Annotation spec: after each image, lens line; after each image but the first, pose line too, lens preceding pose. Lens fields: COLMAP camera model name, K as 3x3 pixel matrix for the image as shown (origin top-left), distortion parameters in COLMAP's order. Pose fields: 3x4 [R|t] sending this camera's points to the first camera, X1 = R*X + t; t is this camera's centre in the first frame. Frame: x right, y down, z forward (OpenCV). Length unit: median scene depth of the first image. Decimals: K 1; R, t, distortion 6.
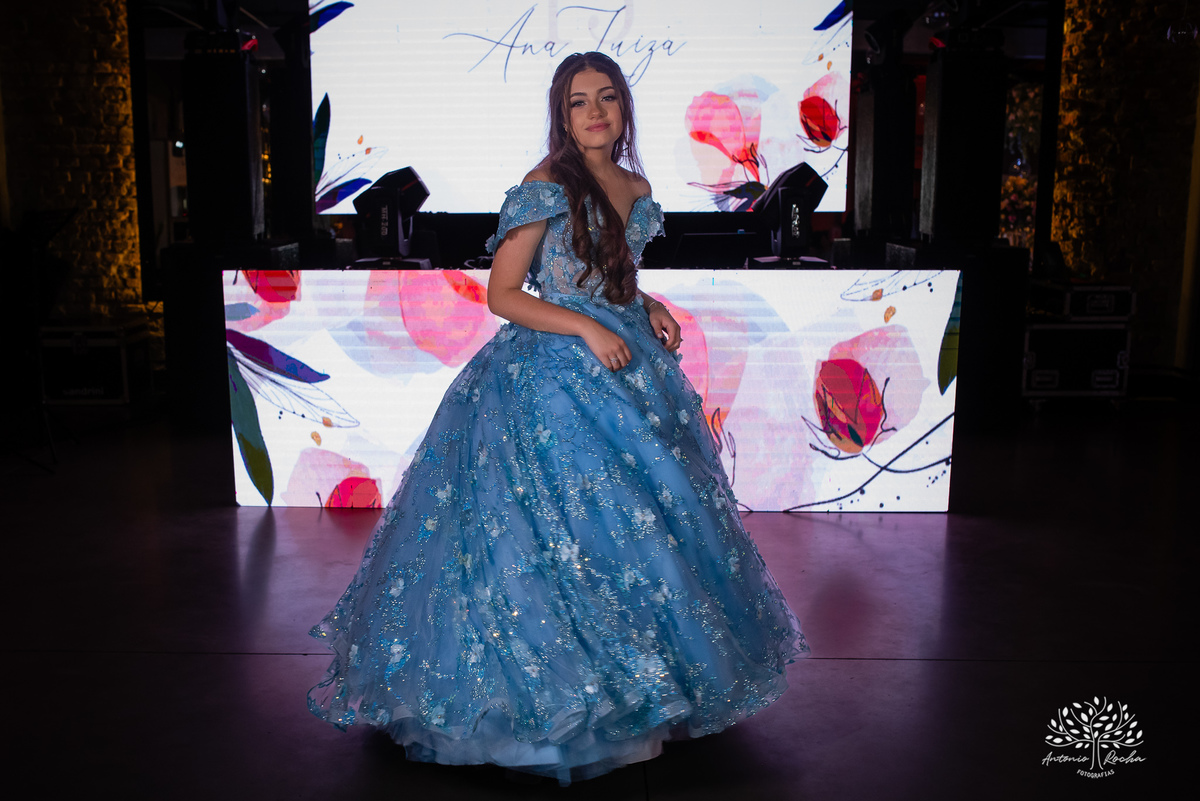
lens RADIAL K [[1260.2, 0, 544.5], [0, 1260.2, 433.6], [0, 0, 1]] dist [-0.059157, 0.076484]
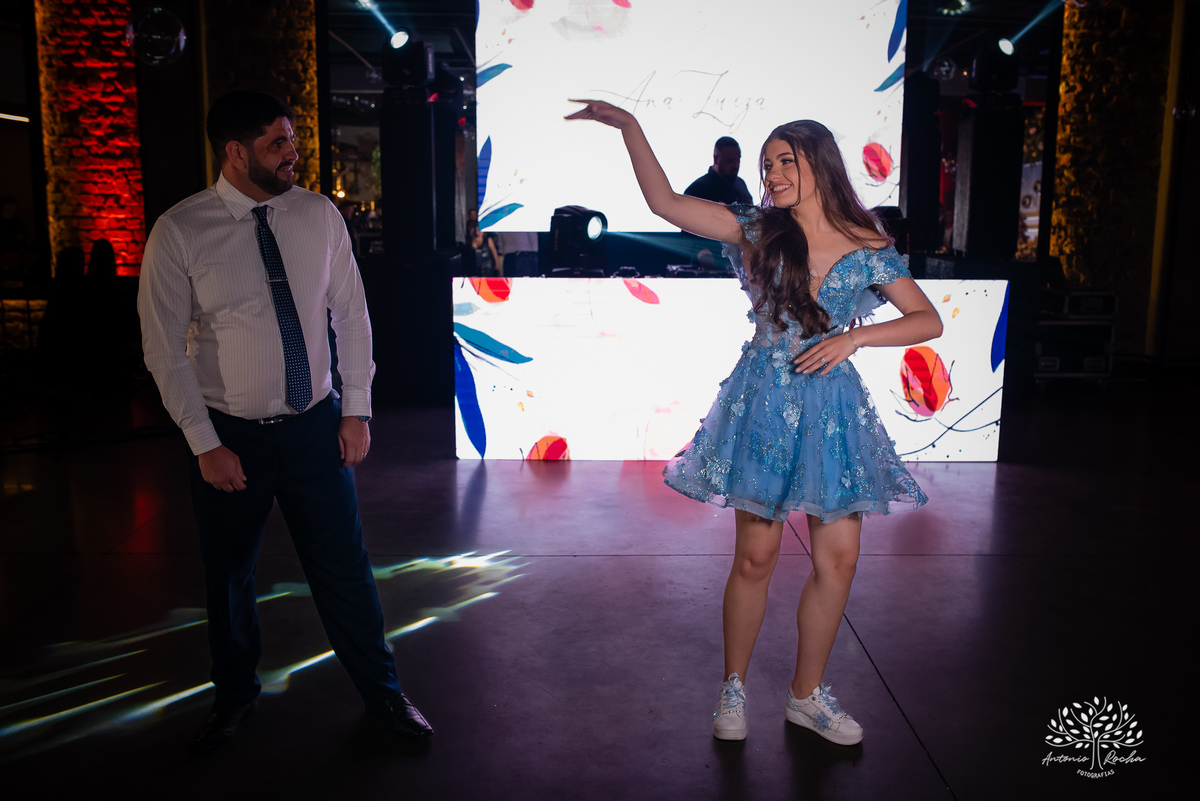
lens RADIAL K [[1136.4, 0, 600.0], [0, 1136.4, 400.5], [0, 0, 1]] dist [-0.060561, 0.080700]
pose [[0.998970, -0.000236, 0.045380, -0.107217], [0.000981, 0.999865, -0.016400, 0.012038], [-0.045370, 0.016427, 0.998835, -0.126290]]
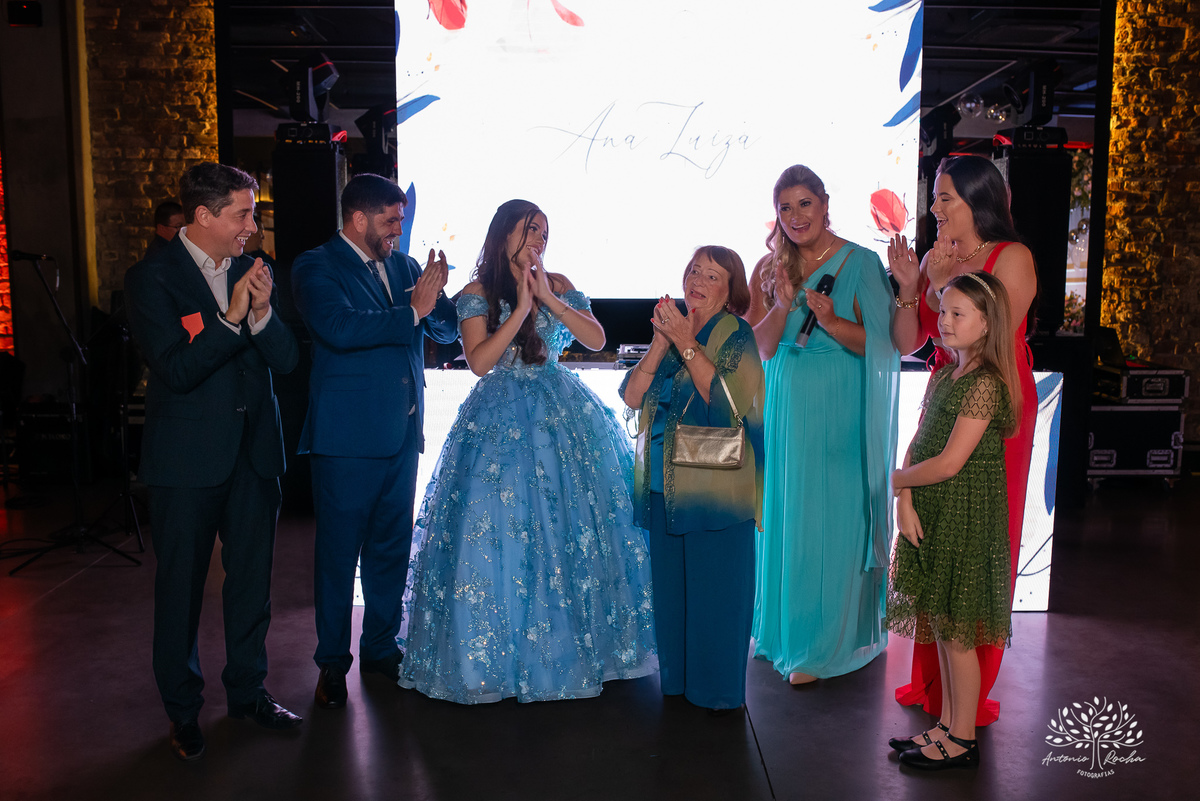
lens RADIAL K [[1136.4, 0, 600.0], [0, 1136.4, 400.5], [0, 0, 1]] dist [-0.060561, 0.080700]
pose [[0.999663, 0.002227, 0.025850, -0.040533], [-0.000780, 0.998438, -0.055857, -0.037872], [-0.025934, 0.055818, 0.998104, 0.071702]]
